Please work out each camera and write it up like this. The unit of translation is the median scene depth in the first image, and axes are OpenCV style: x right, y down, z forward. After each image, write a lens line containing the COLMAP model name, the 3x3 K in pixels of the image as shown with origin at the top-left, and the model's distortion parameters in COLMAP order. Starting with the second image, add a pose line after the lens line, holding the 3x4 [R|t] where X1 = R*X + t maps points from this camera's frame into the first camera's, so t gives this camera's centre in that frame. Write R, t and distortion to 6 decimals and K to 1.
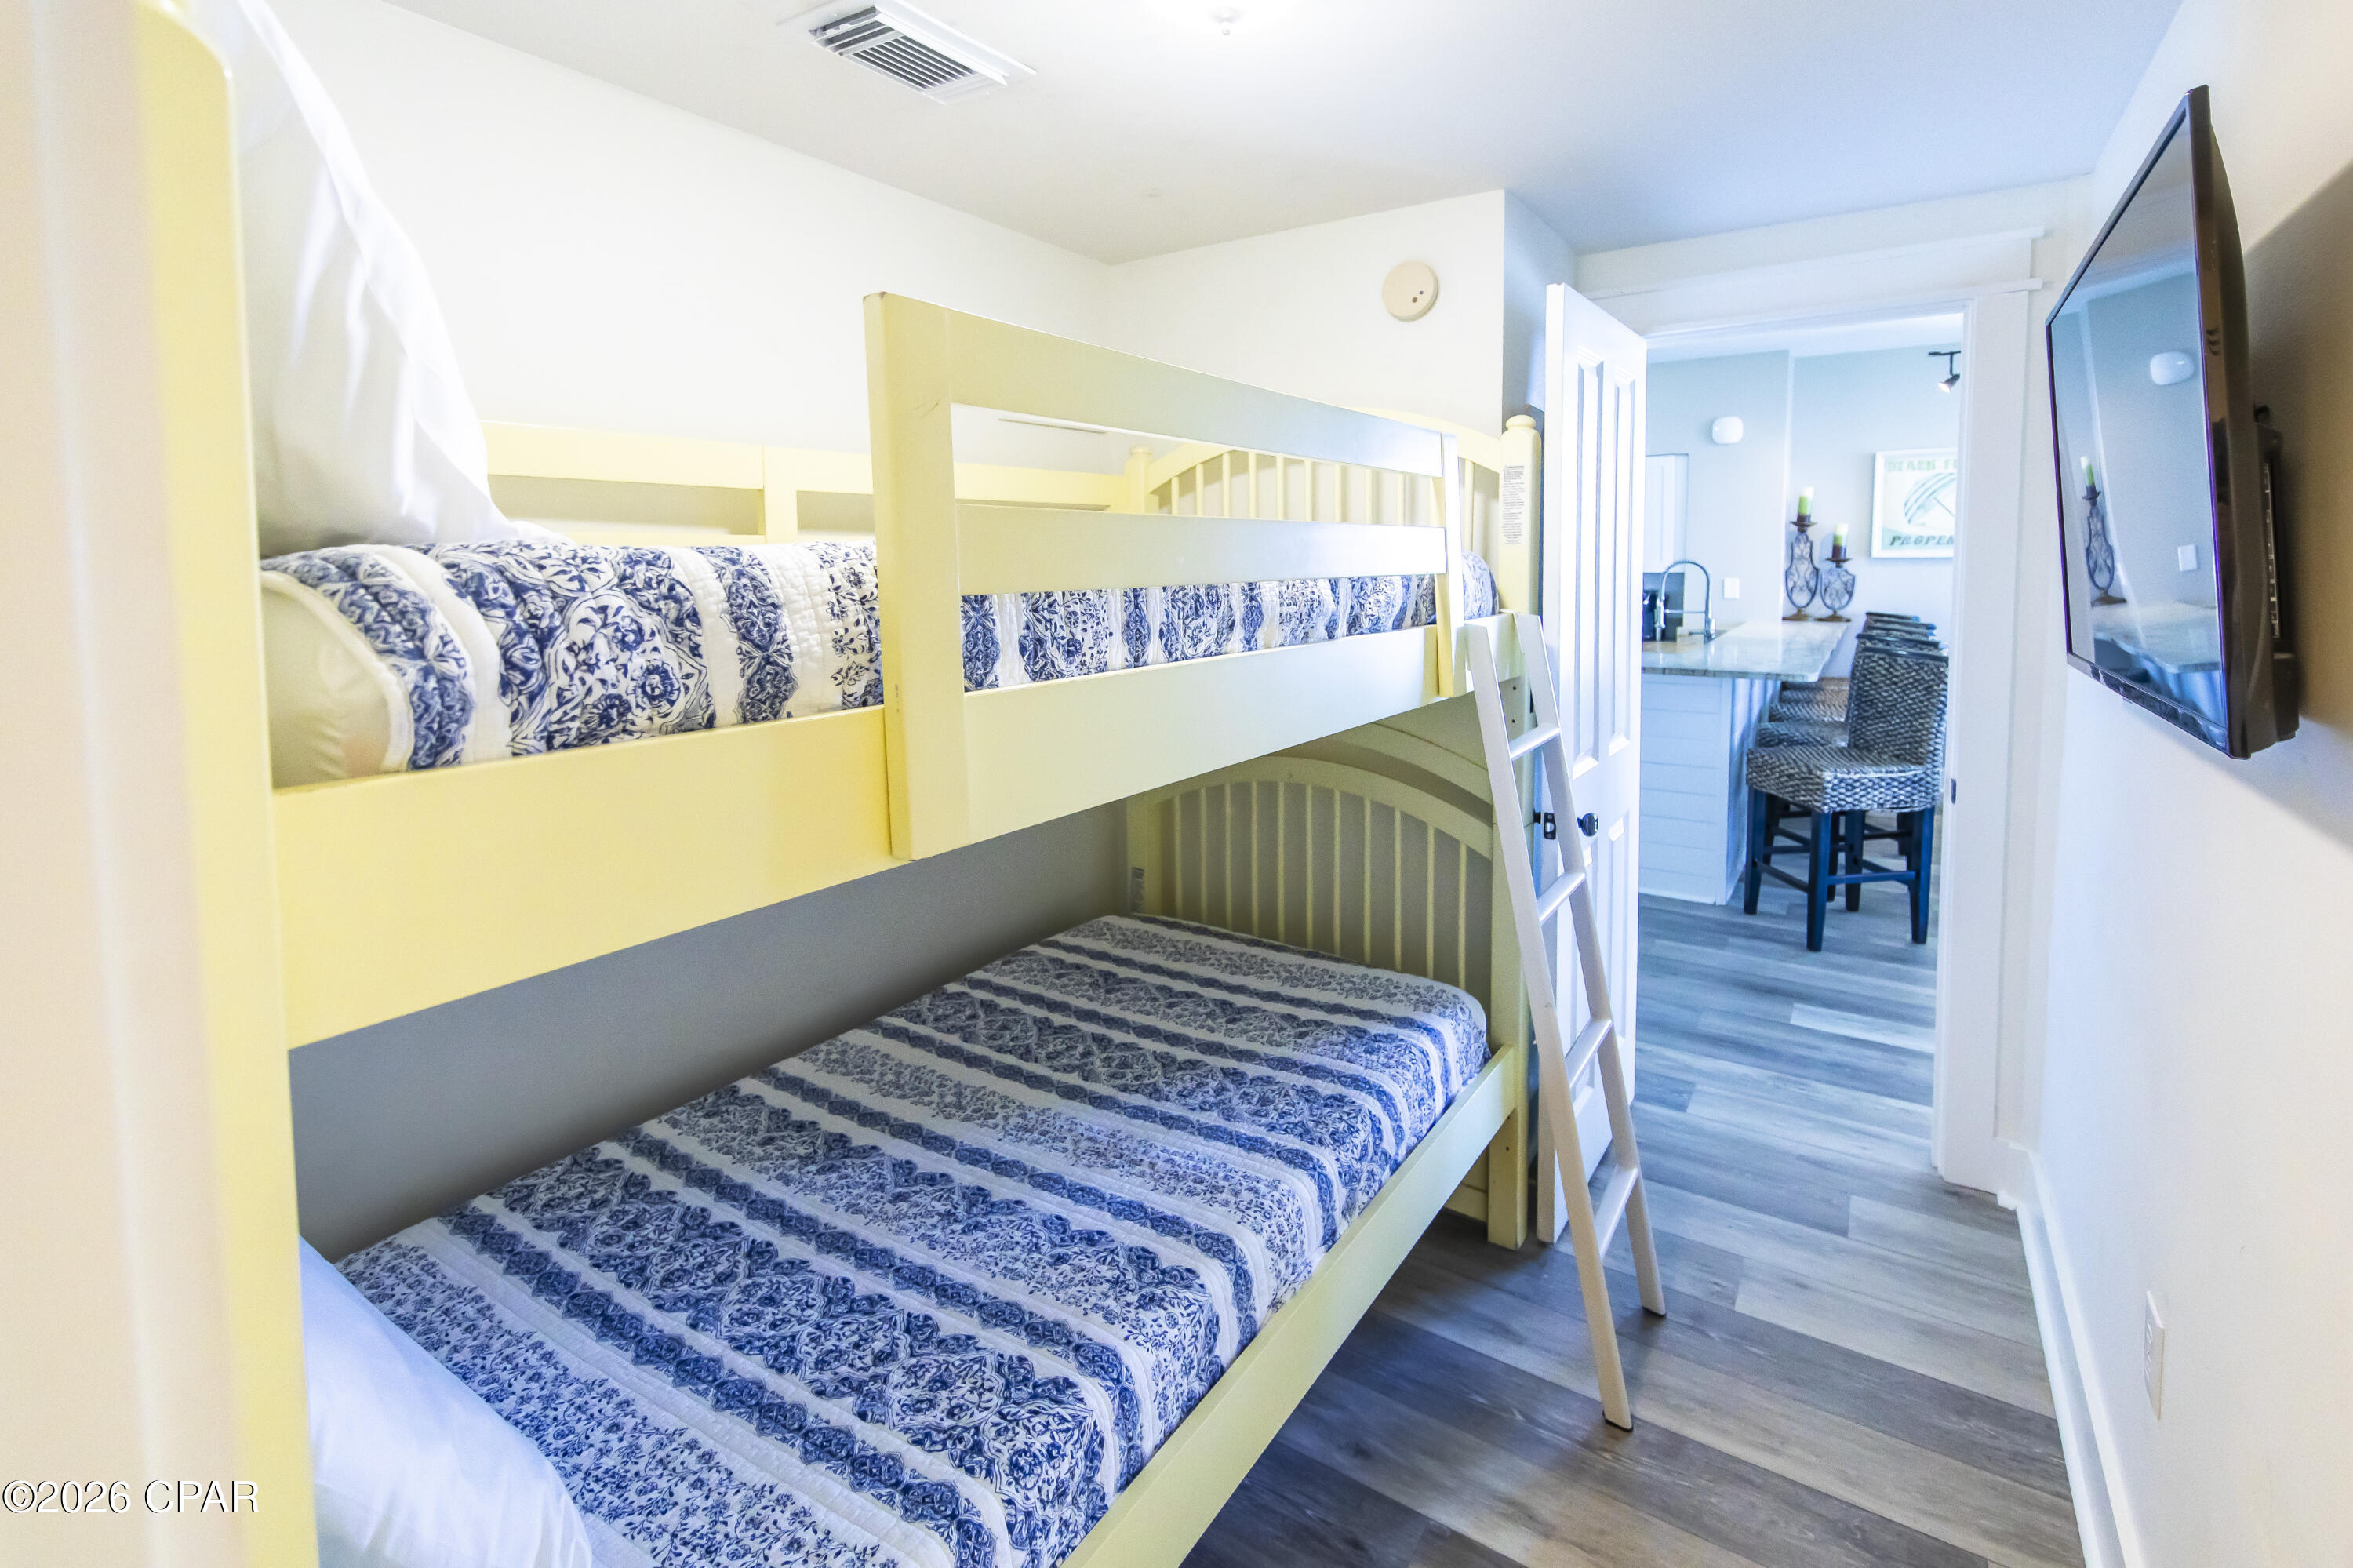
lens RADIAL K [[1047.9, 0, 1213.6], [0, 1047.9, 626.5], [0, 0, 1]] dist [0.013715, -0.000053]
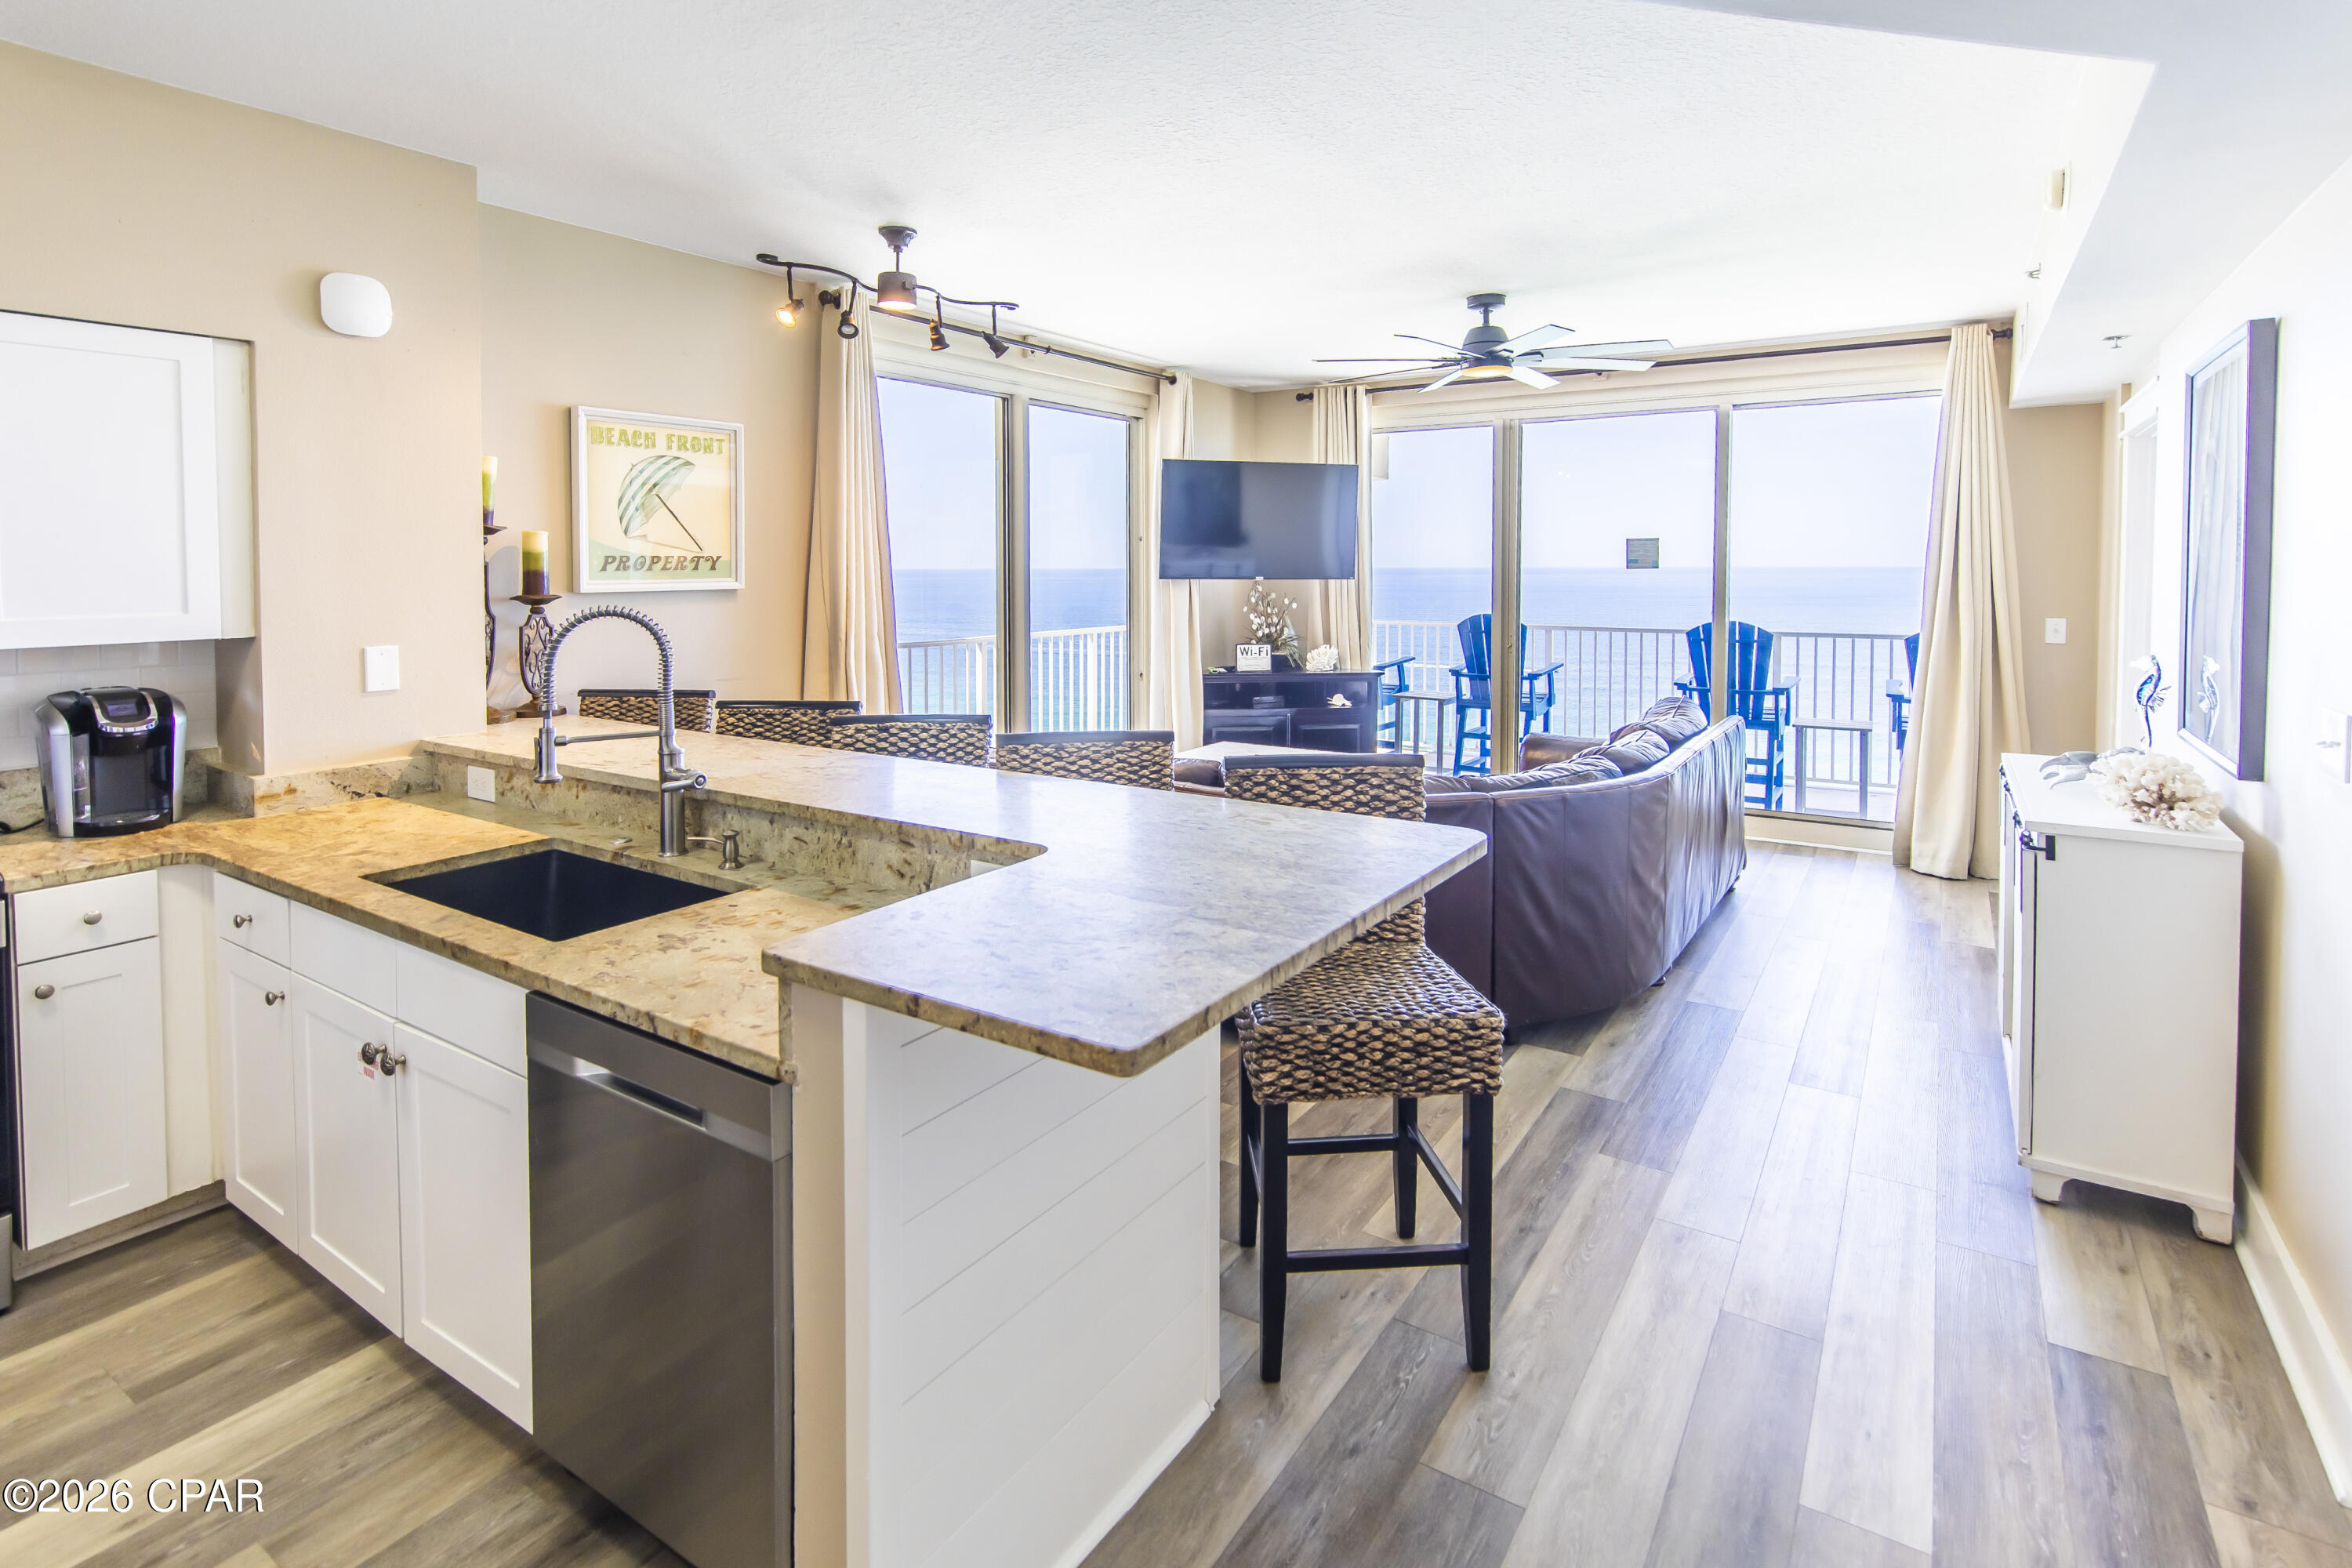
lens RADIAL K [[1178.8, 0, 1177.0], [0, 1178.8, 601.9], [0, 0, 1]] dist [0.003992, -0.000196]
pose [[0.018539, -0.024092, 0.999538, 0.006134], [0.066283, 0.997540, 0.022814, -0.053744], [-0.997629, 0.065830, 0.020091, 0.664142]]
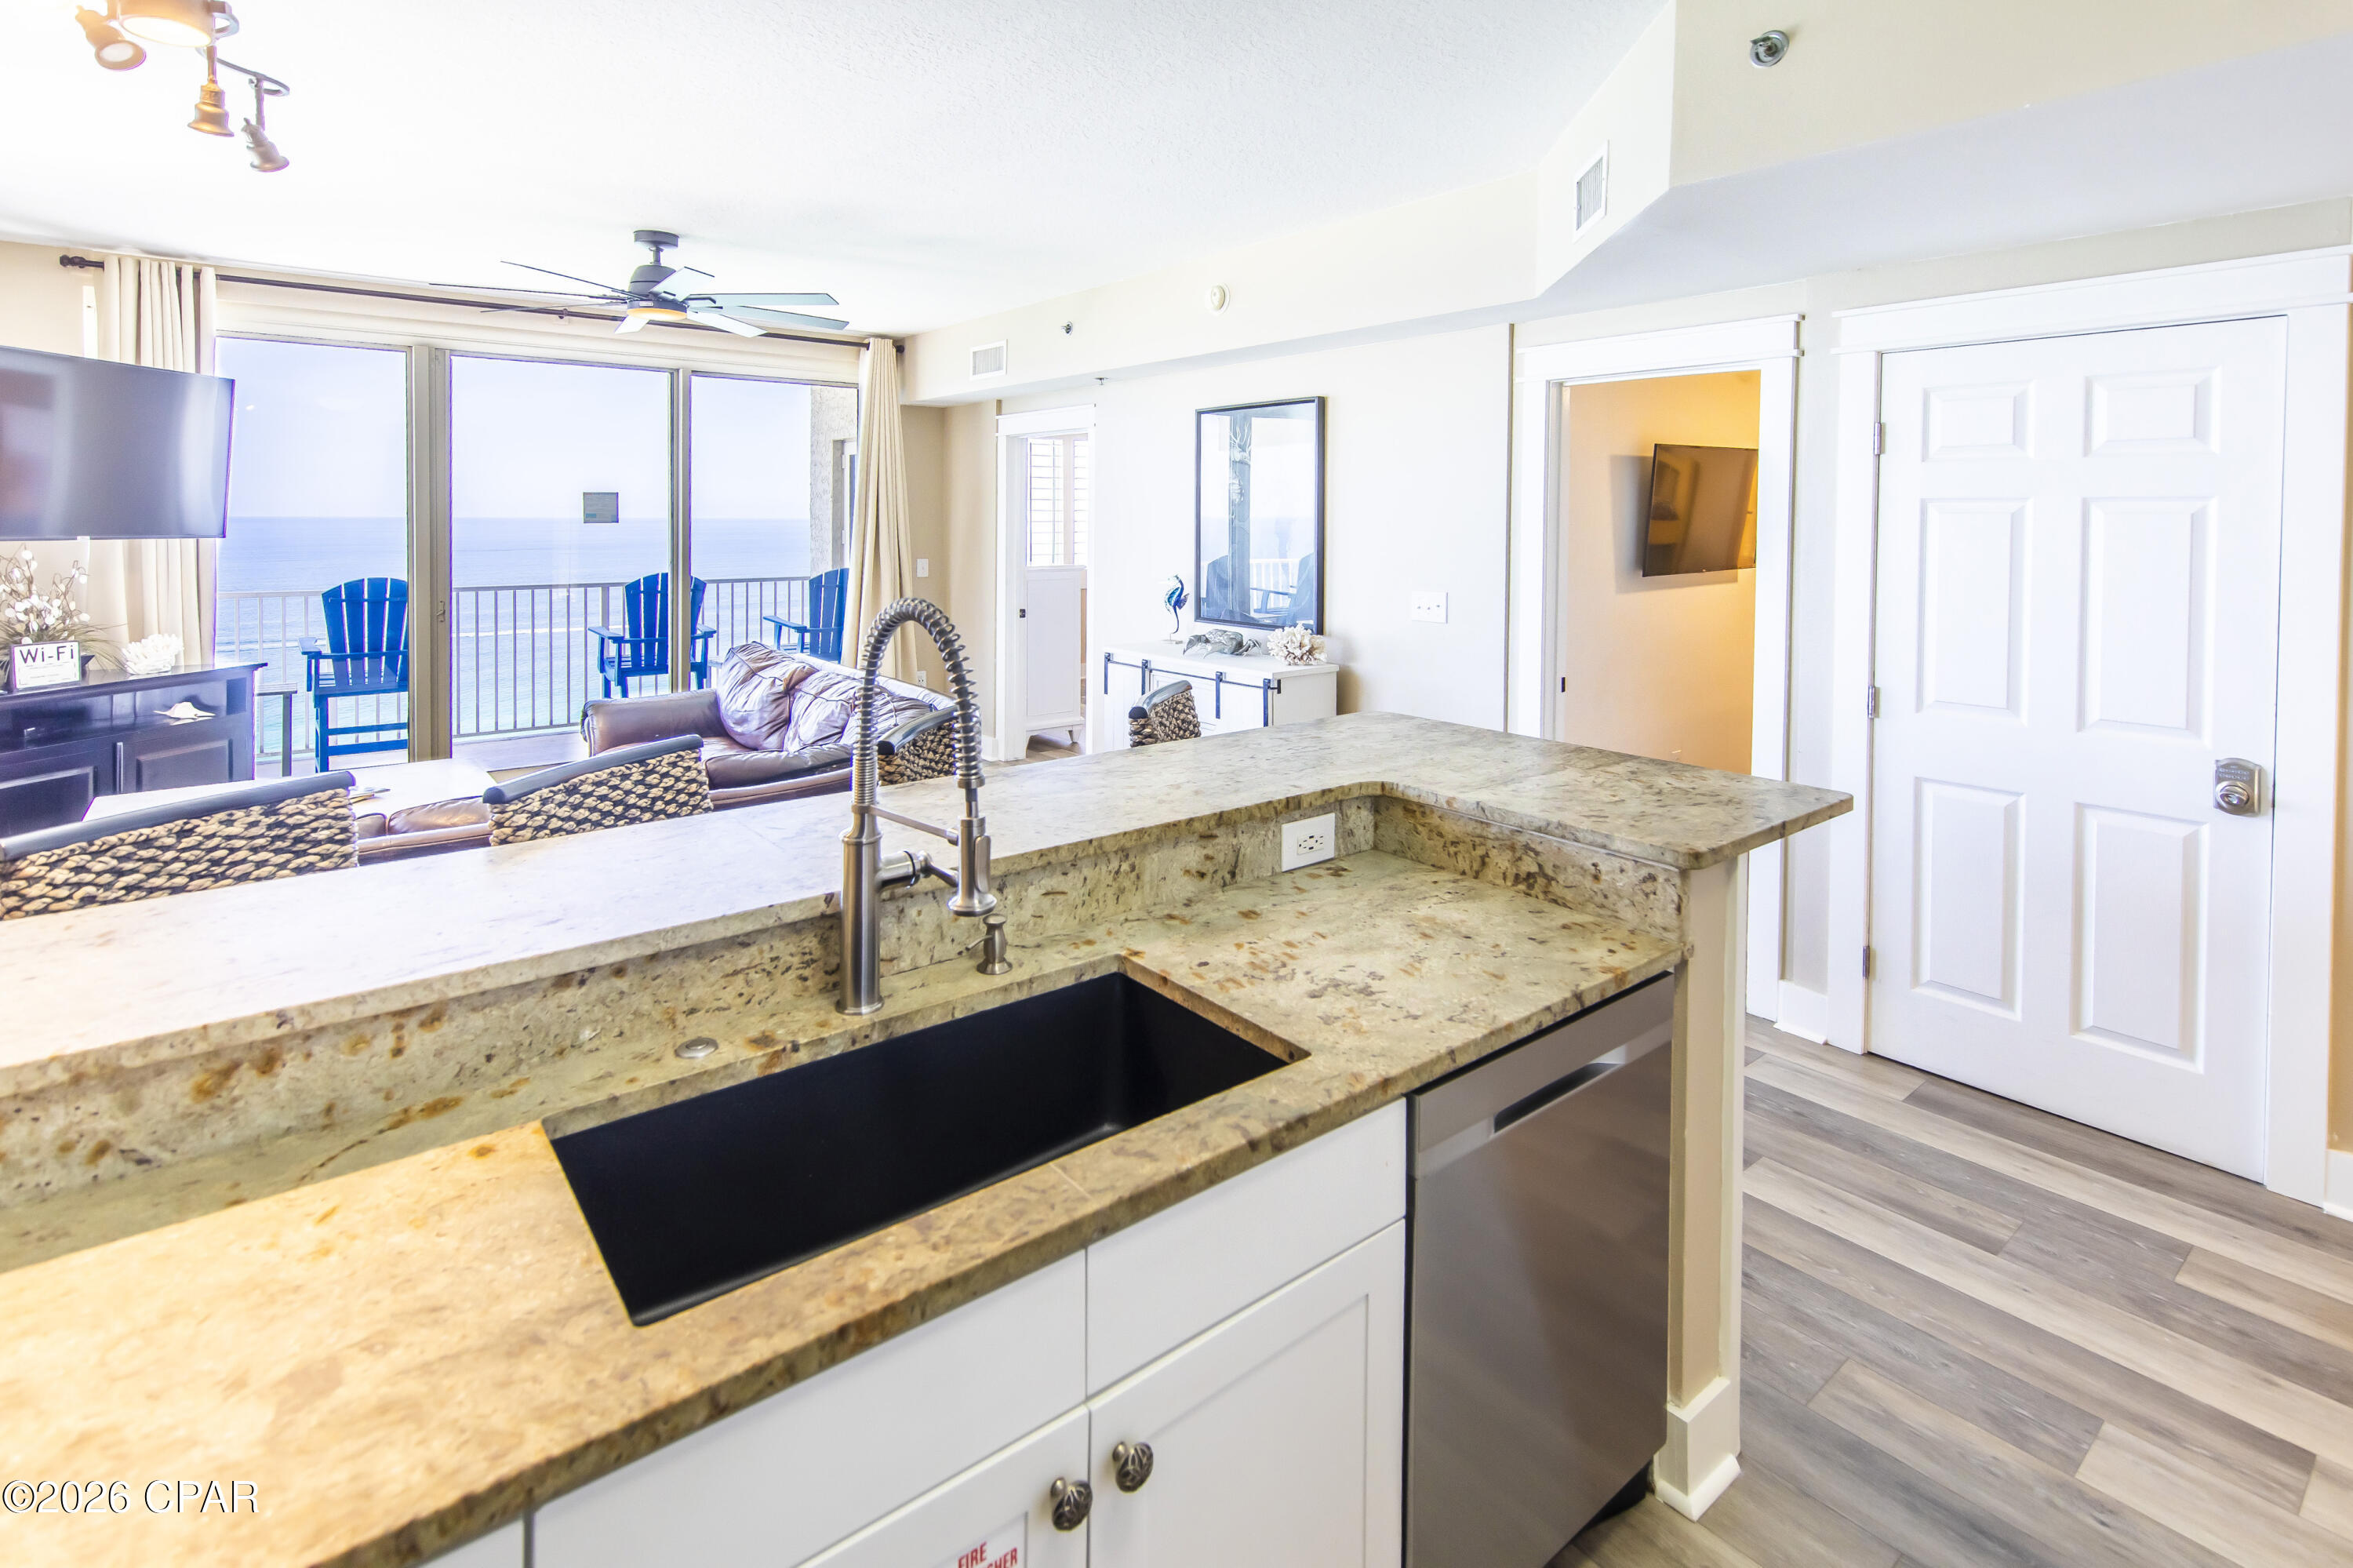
lens RADIAL K [[1133.0, 0, 1176.1], [0, 1133.0, 538.6], [0, 0, 1]] dist [0.004498, -0.000806]
pose [[-0.947959, -0.003017, 0.318378, 0.263831], [0.022953, 0.996706, 0.077788, -0.082845], [-0.317564, 0.081048, -0.944767, 1.037498]]
